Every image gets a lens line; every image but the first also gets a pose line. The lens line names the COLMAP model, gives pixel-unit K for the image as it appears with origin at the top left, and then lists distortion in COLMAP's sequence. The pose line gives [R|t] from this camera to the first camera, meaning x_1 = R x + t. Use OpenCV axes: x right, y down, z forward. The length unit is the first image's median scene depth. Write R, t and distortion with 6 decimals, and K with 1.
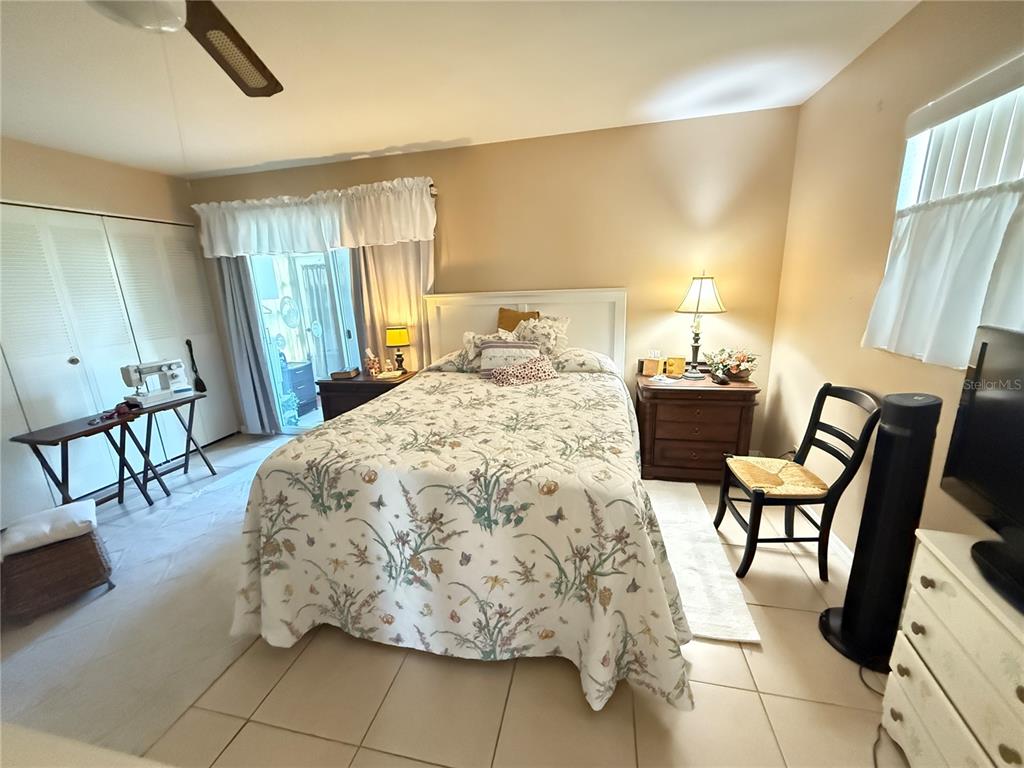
lens RADIAL K [[407.4, 0, 510.0], [0, 407.4, 383.3], [0, 0, 1]] dist [-0.001102, -0.000123]
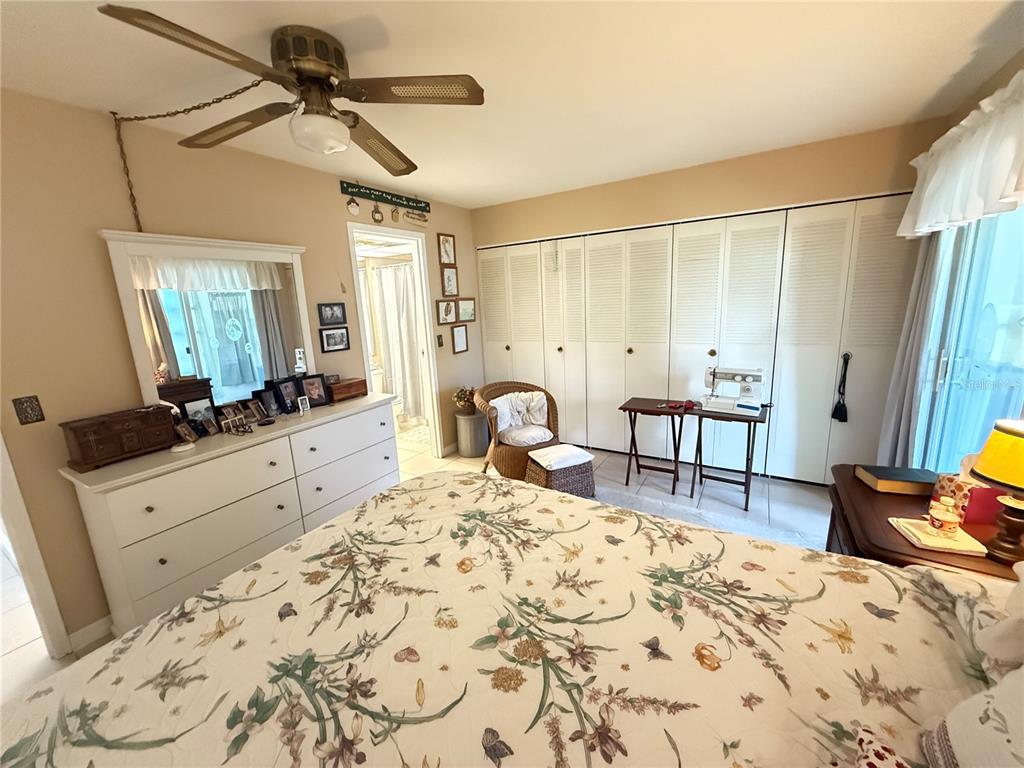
lens RADIAL K [[407.4, 0, 510.0], [0, 407.4, 383.3], [0, 0, 1]] dist [-0.001102, -0.000123]
pose [[-0.324326, 0.242762, -0.914264, 0.253185], [-0.170248, 0.935746, 0.308860, -0.350942], [0.930499, 0.255823, -0.262157, 1.209172]]
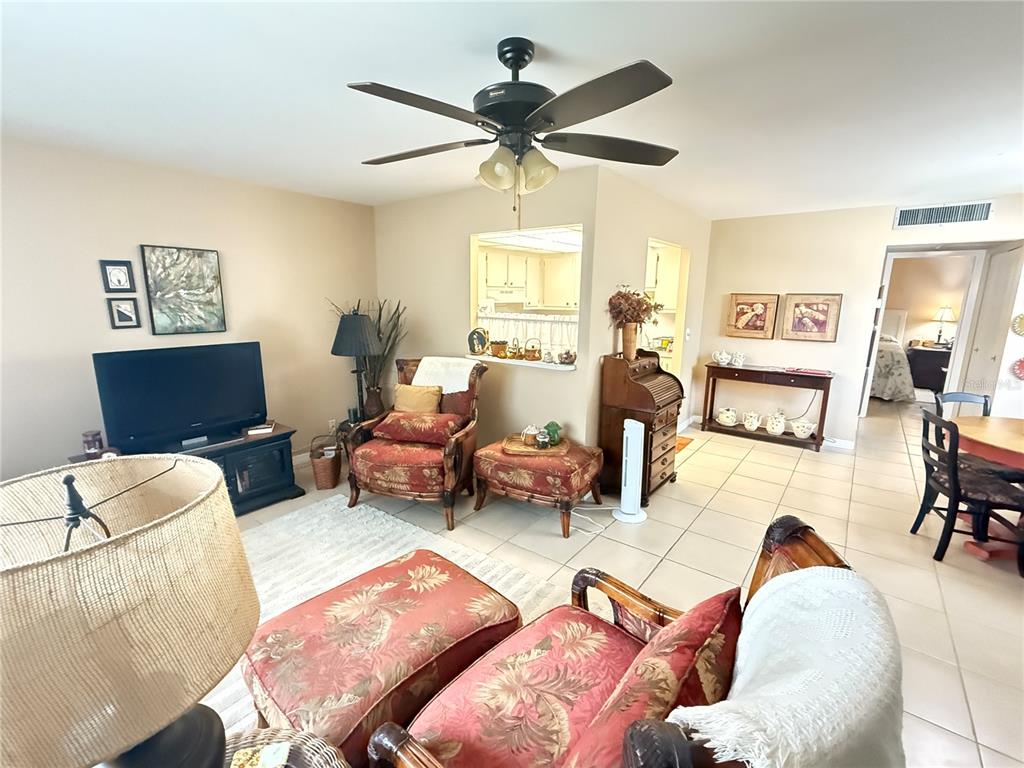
lens RADIAL K [[453.1, 0, 510.2], [0, 453.1, 386.1], [0, 0, 1]] dist [0.000442, -0.000122]
pose [[0.901880, 0.128499, -0.412433, -0.734574], [-0.144676, 0.989446, -0.008092, 0.625937], [0.407040, 0.066967, 0.910952, -2.593850]]
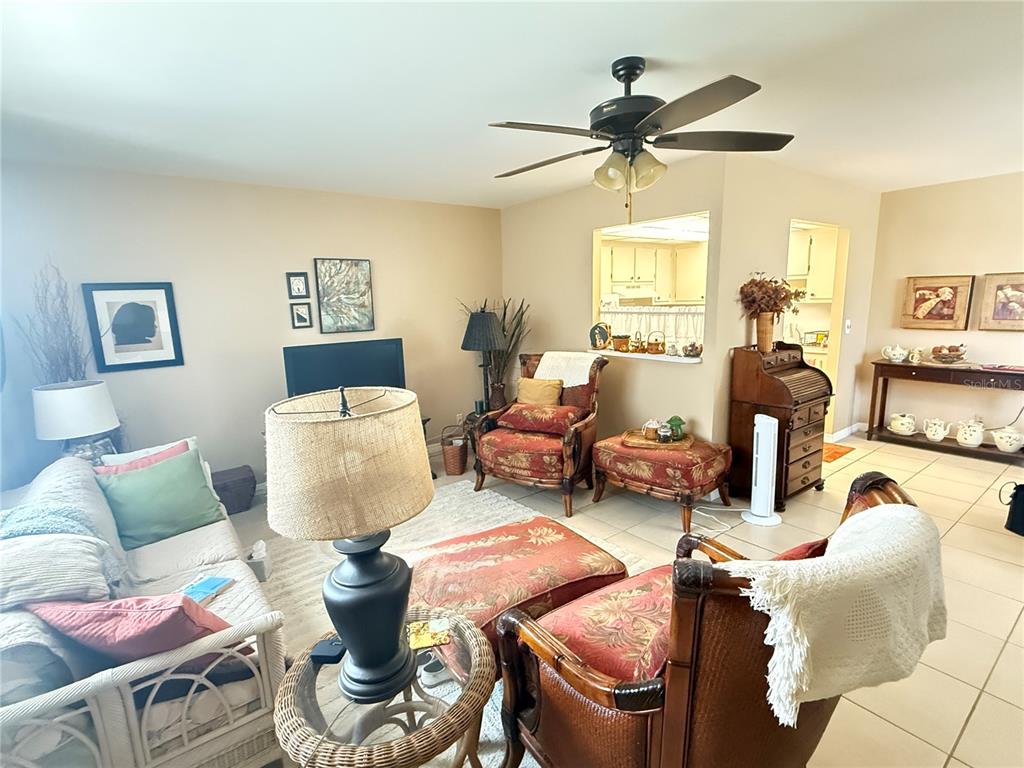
lens RADIAL K [[501.3, 0, 509.6], [0, 501.3, 386.8], [0, 0, 1]] dist [-0.000339, -0.000036]
pose [[0.761917, 0.129046, -0.634688, -0.634837], [-0.156722, 0.987562, 0.012655, 0.668997], [0.628427, 0.089827, 0.772665, -2.715924]]
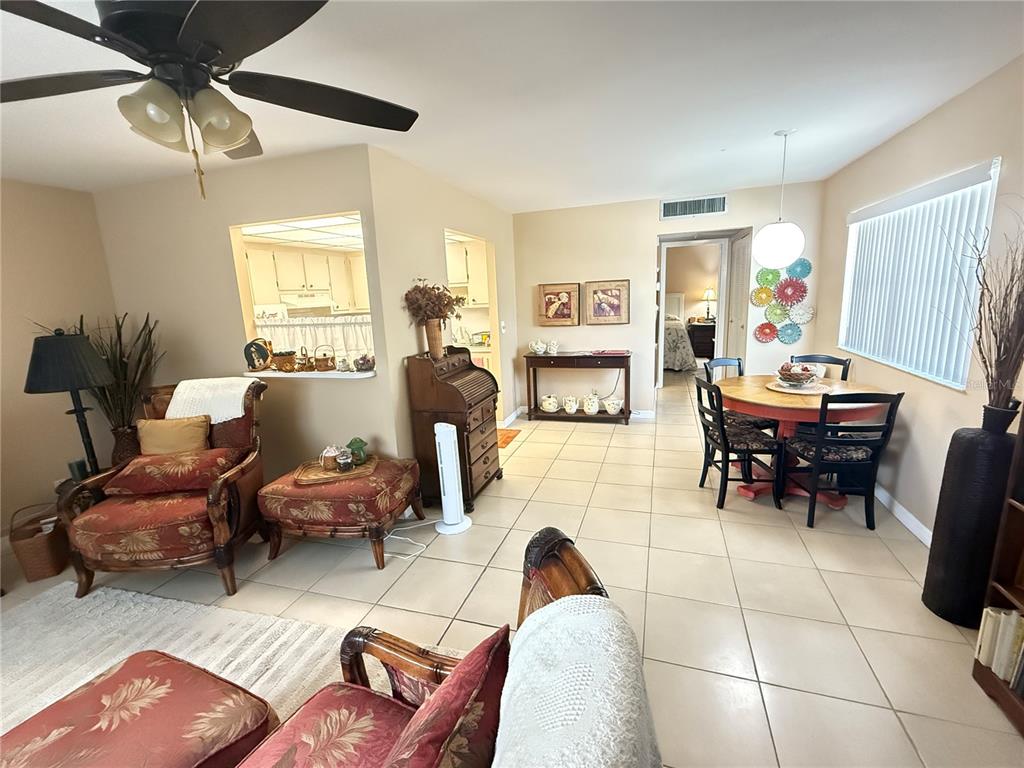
lens RADIAL K [[453.1, 0, 510.2], [0, 453.1, 386.1], [0, 0, 1]] dist [0.000442, -0.000122]
pose [[0.994911, 0.009342, -0.100320, -0.657530], [-0.013284, 0.999163, -0.038692, 0.609252], [0.099875, 0.039828, 0.994203, -2.459216]]
